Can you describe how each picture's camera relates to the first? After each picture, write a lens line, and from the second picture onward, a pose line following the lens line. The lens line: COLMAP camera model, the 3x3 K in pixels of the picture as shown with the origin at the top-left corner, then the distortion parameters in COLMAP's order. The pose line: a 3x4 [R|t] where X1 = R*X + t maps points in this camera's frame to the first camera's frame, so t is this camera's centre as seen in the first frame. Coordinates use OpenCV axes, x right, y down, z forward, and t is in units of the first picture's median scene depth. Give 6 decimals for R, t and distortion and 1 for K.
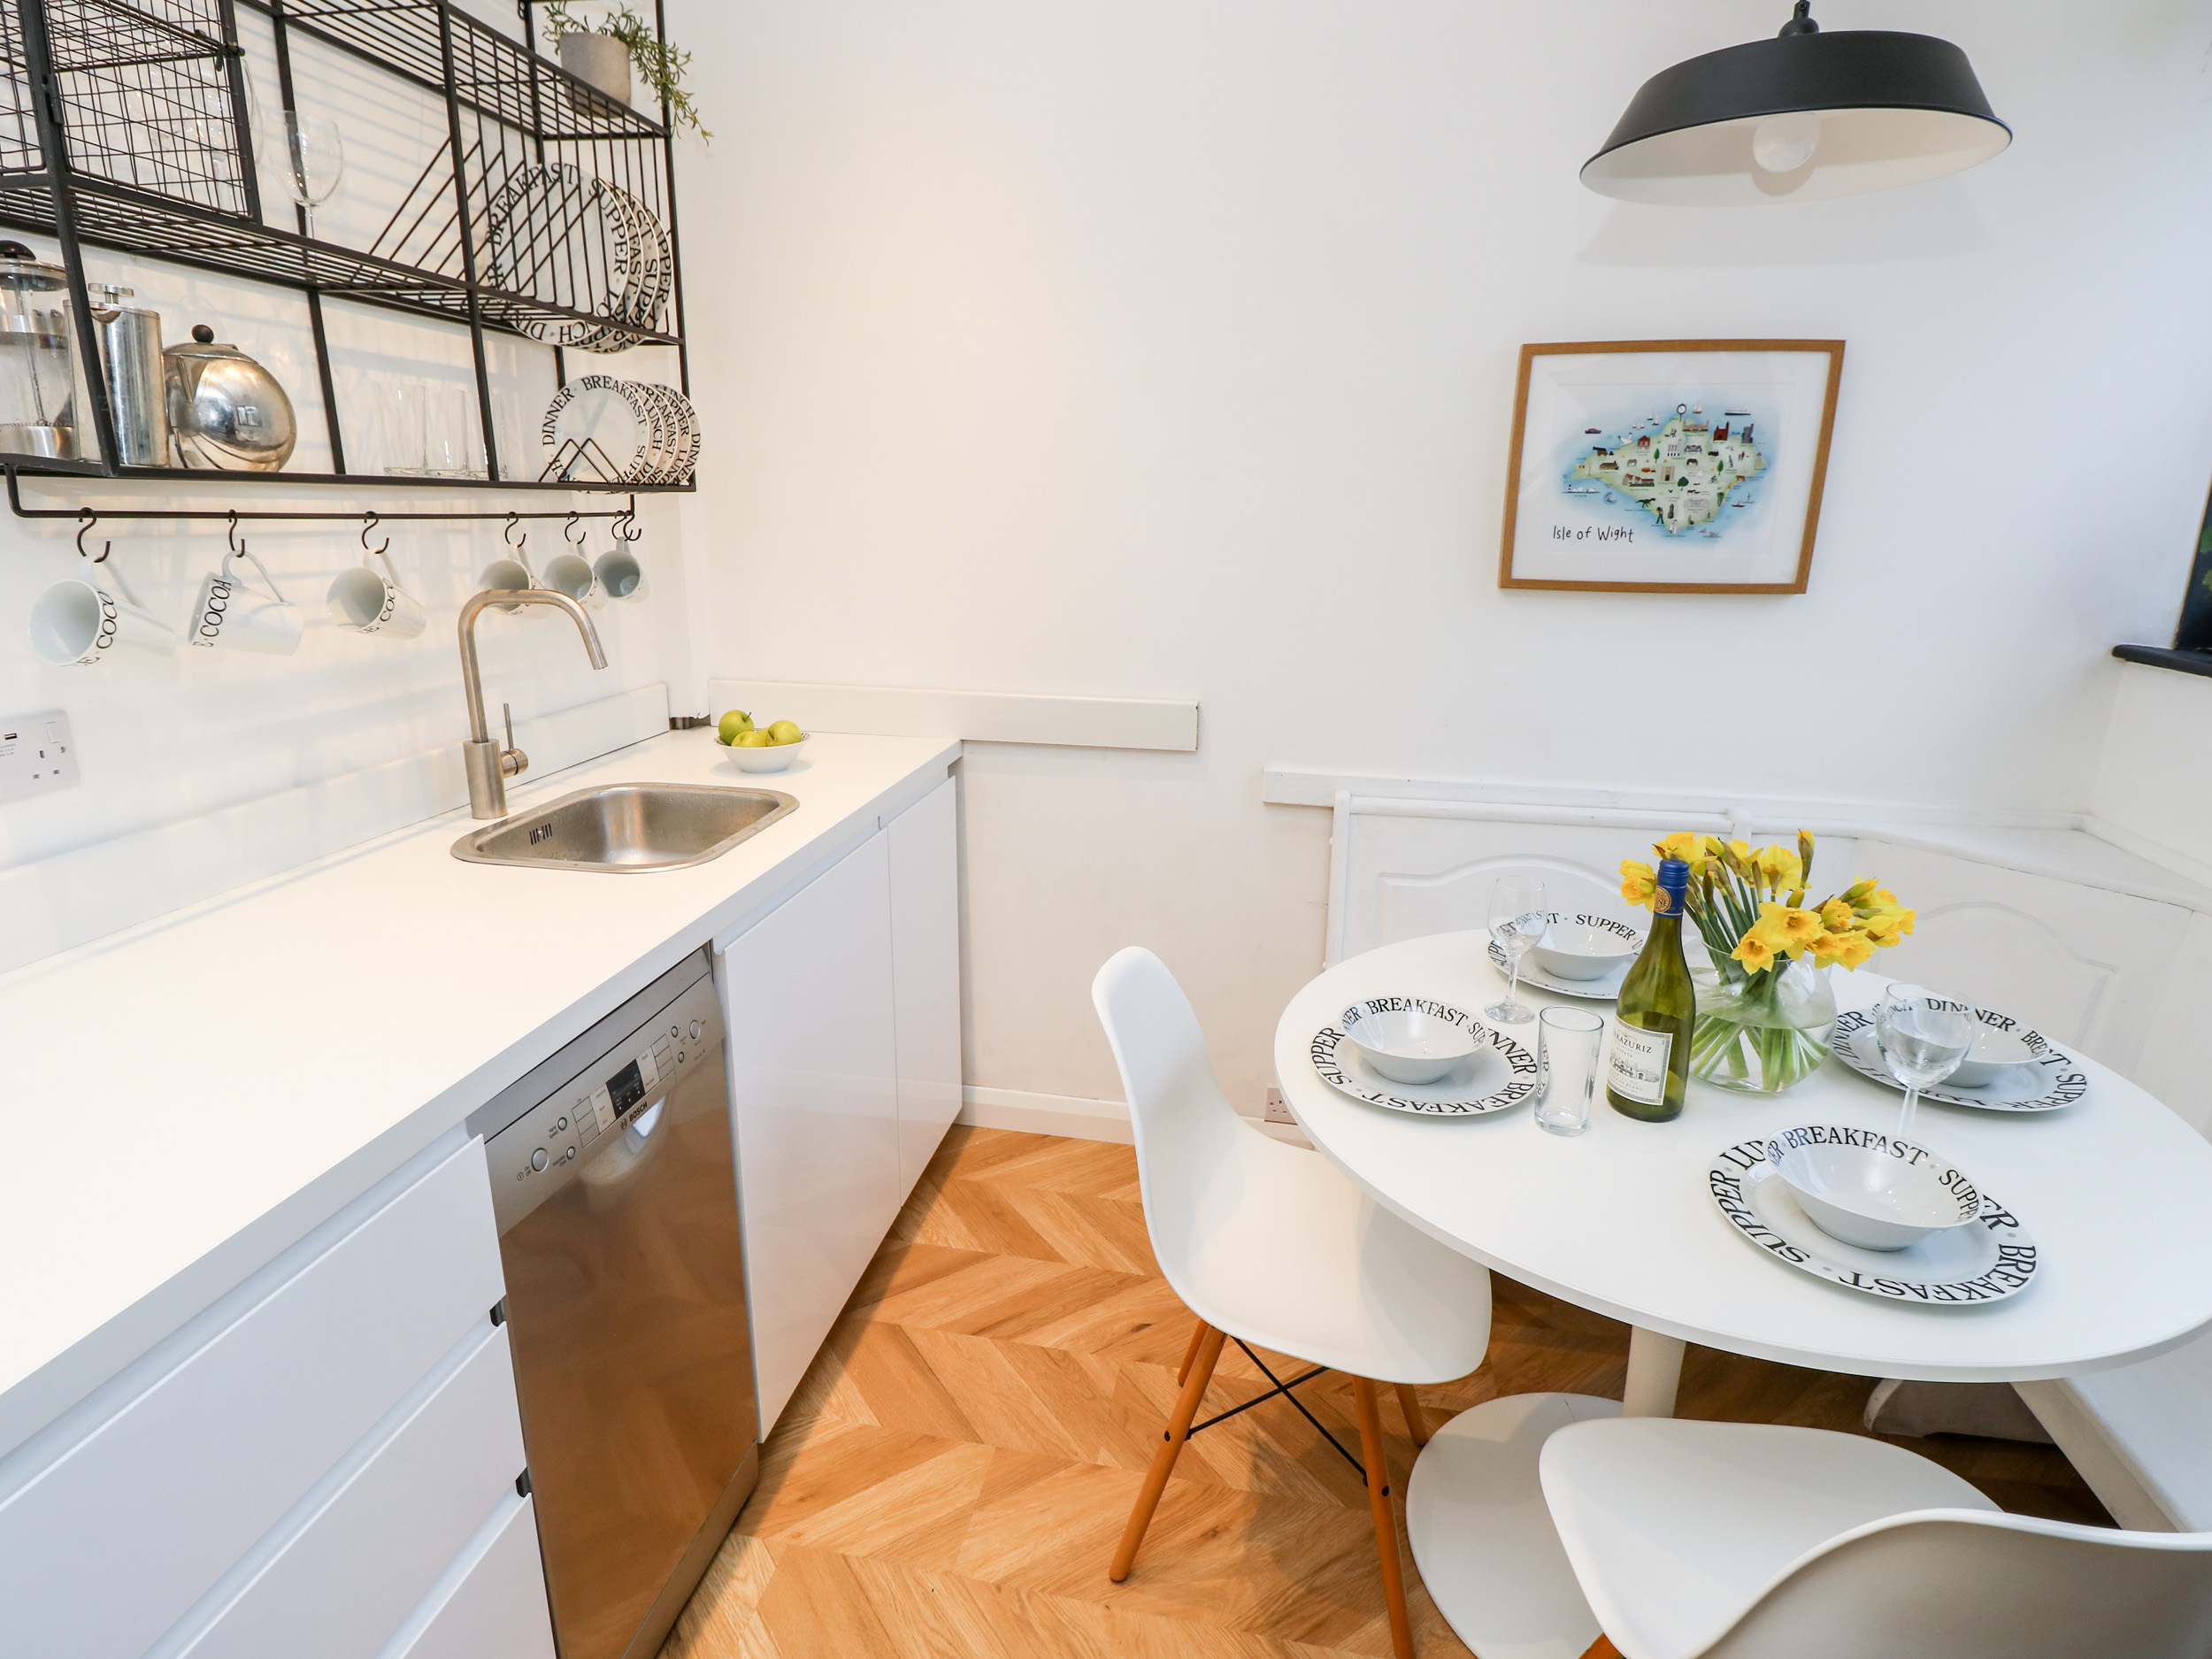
lens RADIAL K [[1153.2, 0, 1099.1], [0, 1153.2, 815.6], [0, 0, 1]] dist [-0.004331, -0.012562]
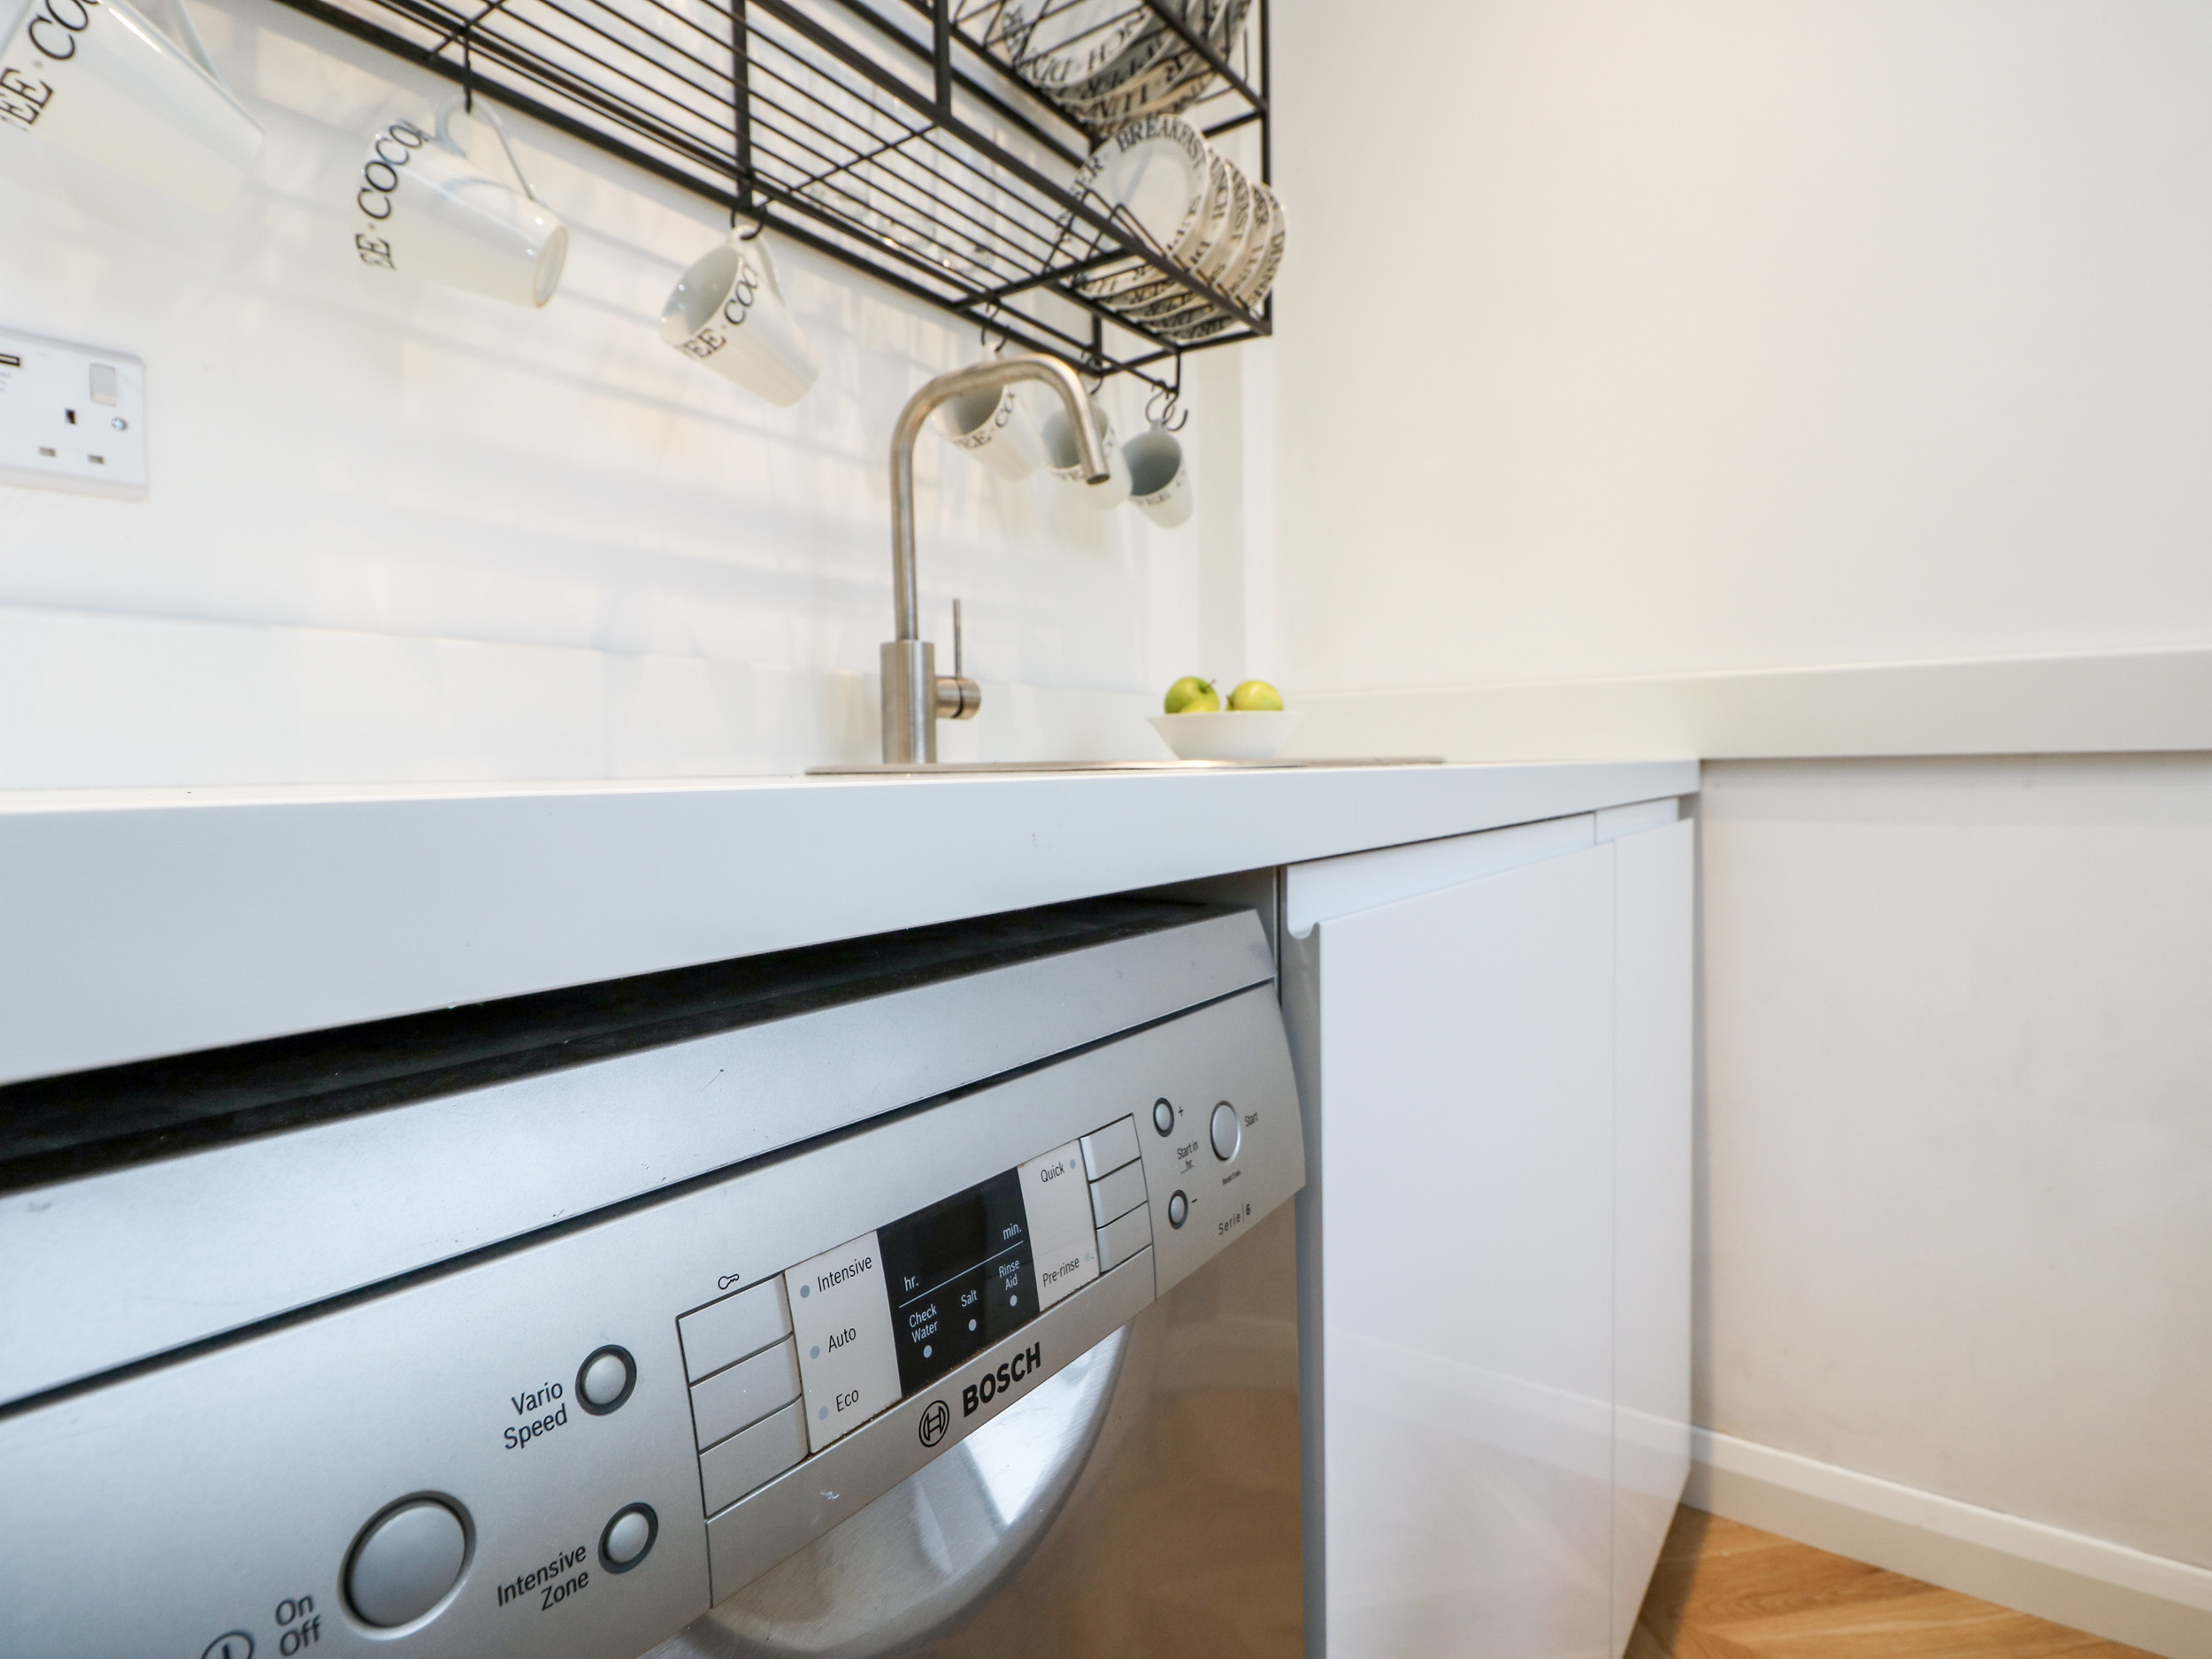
lens RADIAL K [[1153.2, 0, 1099.1], [0, 1153.2, 815.6], [0, 0, 1]] dist [-0.004331, -0.012562]
pose [[0.899730, -0.010919, -0.436311, -0.196663], [-0.084219, 0.976555, -0.198108, 0.134792], [0.428245, 0.214989, 0.877716, 0.557207]]
